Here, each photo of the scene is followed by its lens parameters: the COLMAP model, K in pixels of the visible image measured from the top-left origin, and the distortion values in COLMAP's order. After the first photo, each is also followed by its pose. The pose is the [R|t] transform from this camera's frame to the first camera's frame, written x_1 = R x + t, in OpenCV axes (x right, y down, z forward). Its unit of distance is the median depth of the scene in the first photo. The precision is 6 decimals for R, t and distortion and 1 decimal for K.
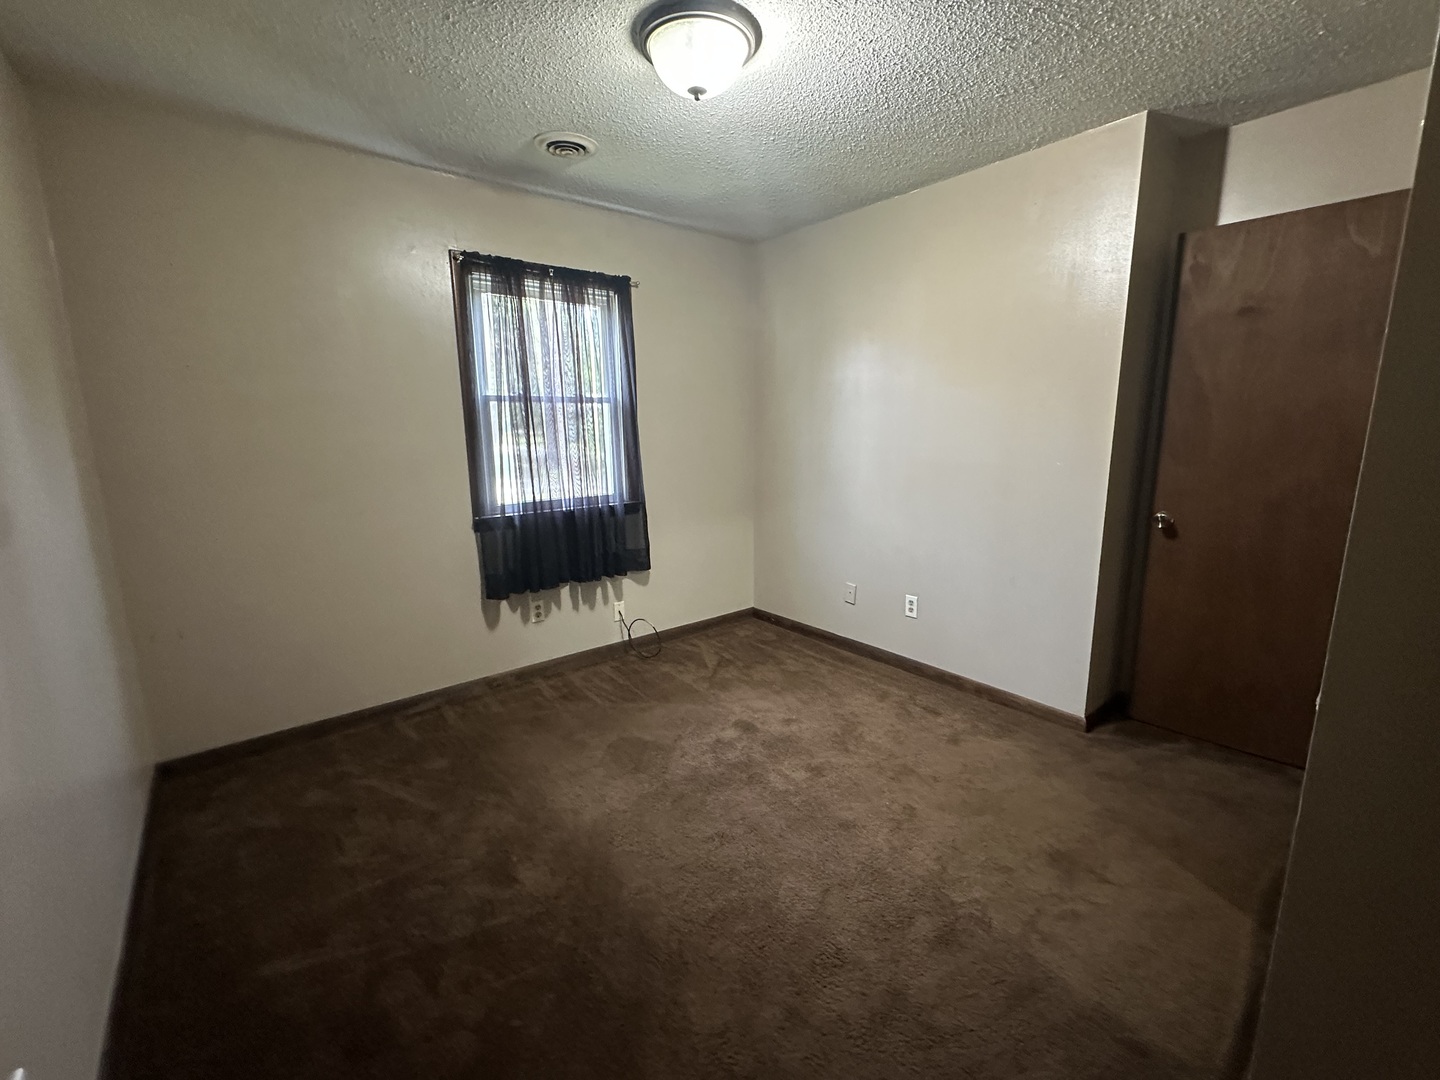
lens RADIAL K [[622.1, 0, 720.0], [0, 622.1, 540.0], [0, 0, 1]] dist [-0.000734, 0.000516]
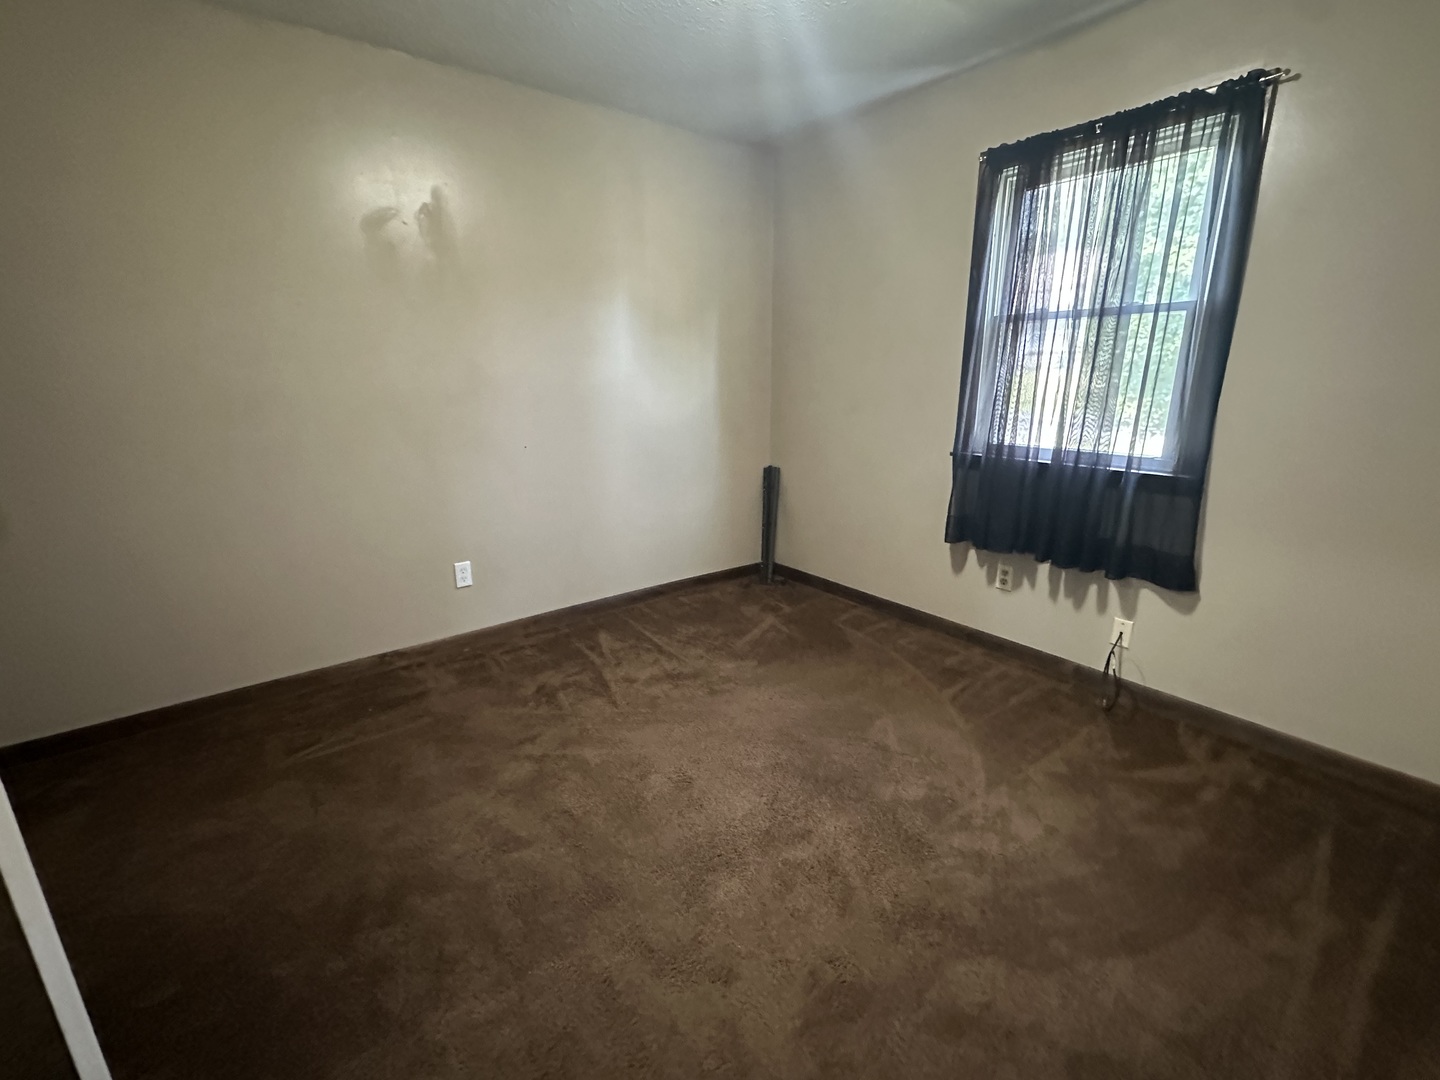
lens RADIAL K [[622.1, 0, 720.0], [0, 622.1, 540.0], [0, 0, 1]] dist [-0.000734, 0.000516]
pose [[-0.016227, 0.277990, -0.960447, 0.505855], [-0.178186, 0.944393, 0.276354, -0.096802], [0.983863, 0.175623, 0.034210, 0.580640]]
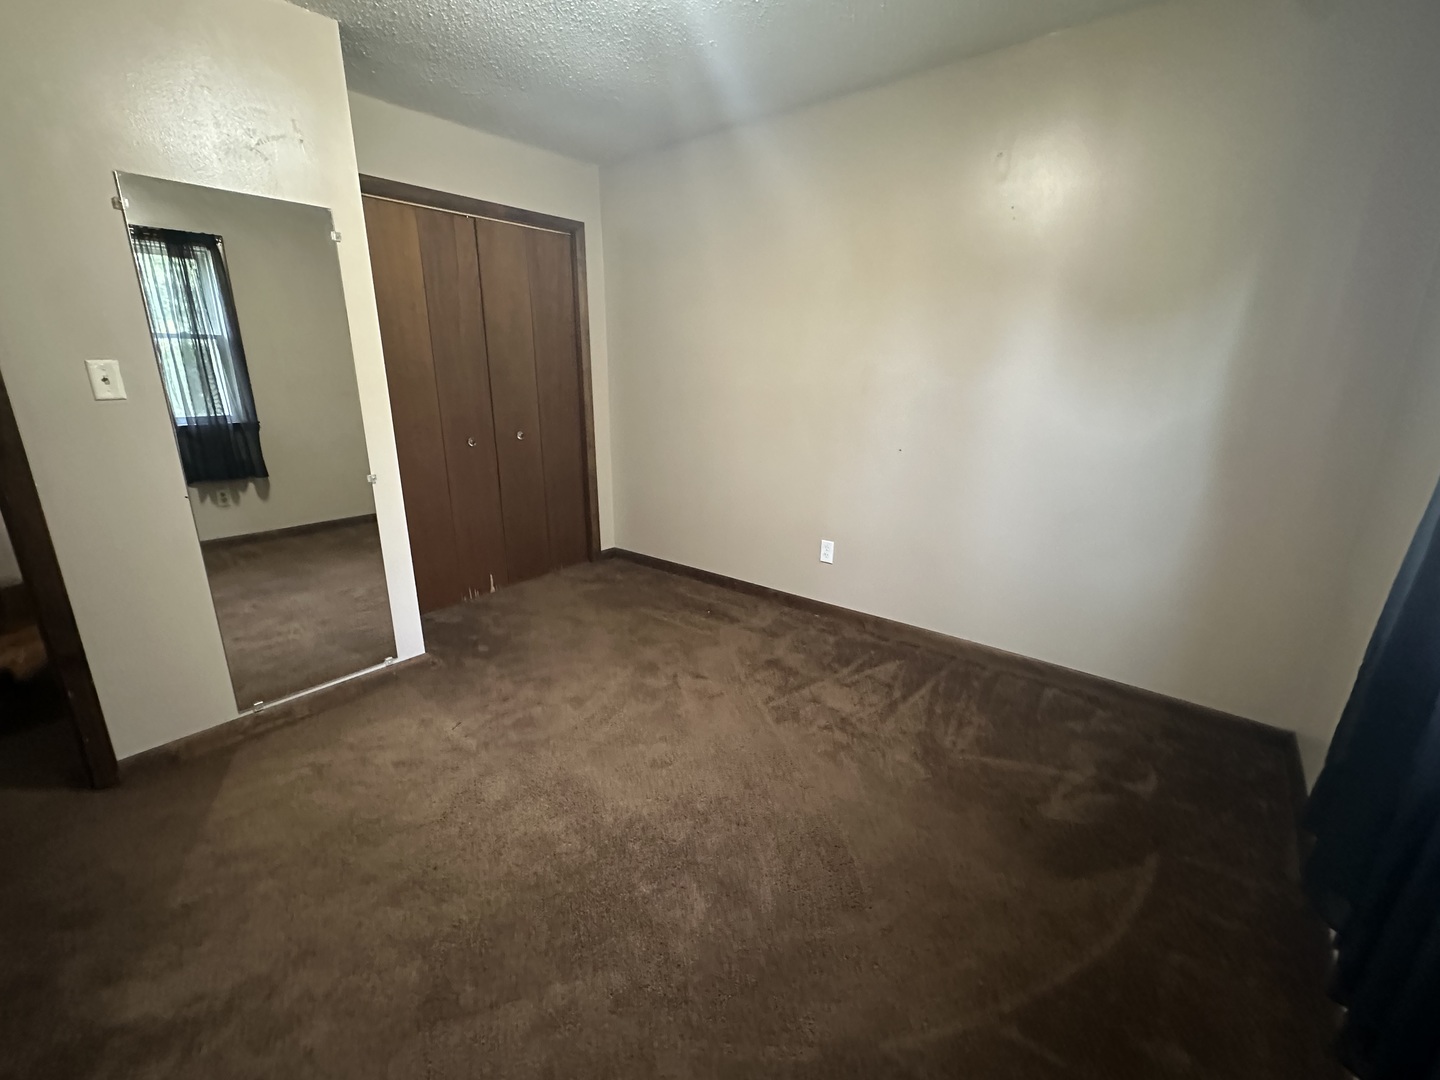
lens RADIAL K [[622.1, 0, 720.0], [0, 622.1, 540.0], [0, 0, 1]] dist [-0.000734, 0.000516]
pose [[-0.975916, 0.068186, -0.207216, 0.070258], [-0.032017, 0.894836, 0.445246, -0.190131], [0.215784, 0.441157, -0.871101, 1.057594]]
